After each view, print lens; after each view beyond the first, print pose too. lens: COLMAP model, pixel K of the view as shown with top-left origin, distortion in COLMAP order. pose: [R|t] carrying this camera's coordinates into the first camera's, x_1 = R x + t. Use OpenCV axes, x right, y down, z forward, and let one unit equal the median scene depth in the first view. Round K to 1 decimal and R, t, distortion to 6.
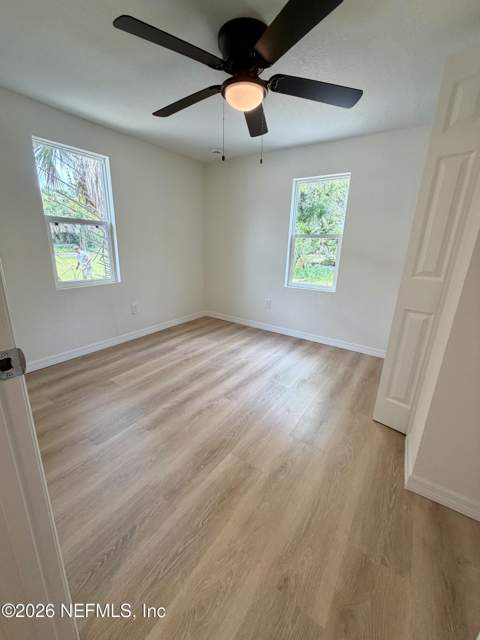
lens RADIAL K [[256.6, 0, 240.9], [0, 256.6, 316.0], [0, 0, 1]] dist [-0.001026, -0.000215]
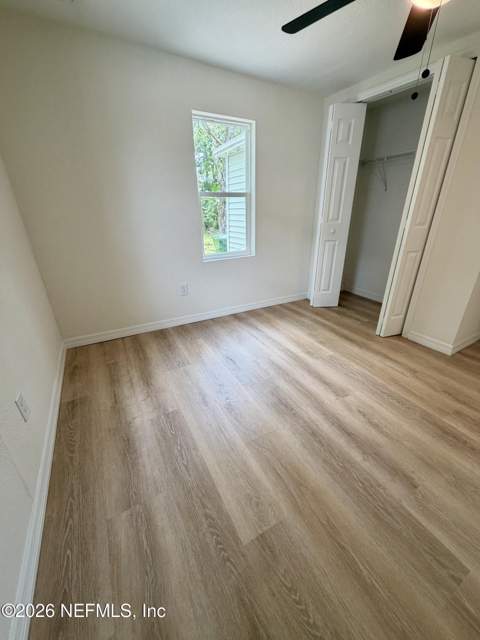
lens RADIAL K [[256.6, 0, 240.9], [0, 256.6, 316.0], [0, 0, 1]] dist [-0.001026, -0.000215]
pose [[0.451101, -0.379088, 0.807960, -0.573350], [0.260457, 0.921814, 0.287089, -0.187034], [-0.853622, 0.080932, 0.514568, 0.599688]]
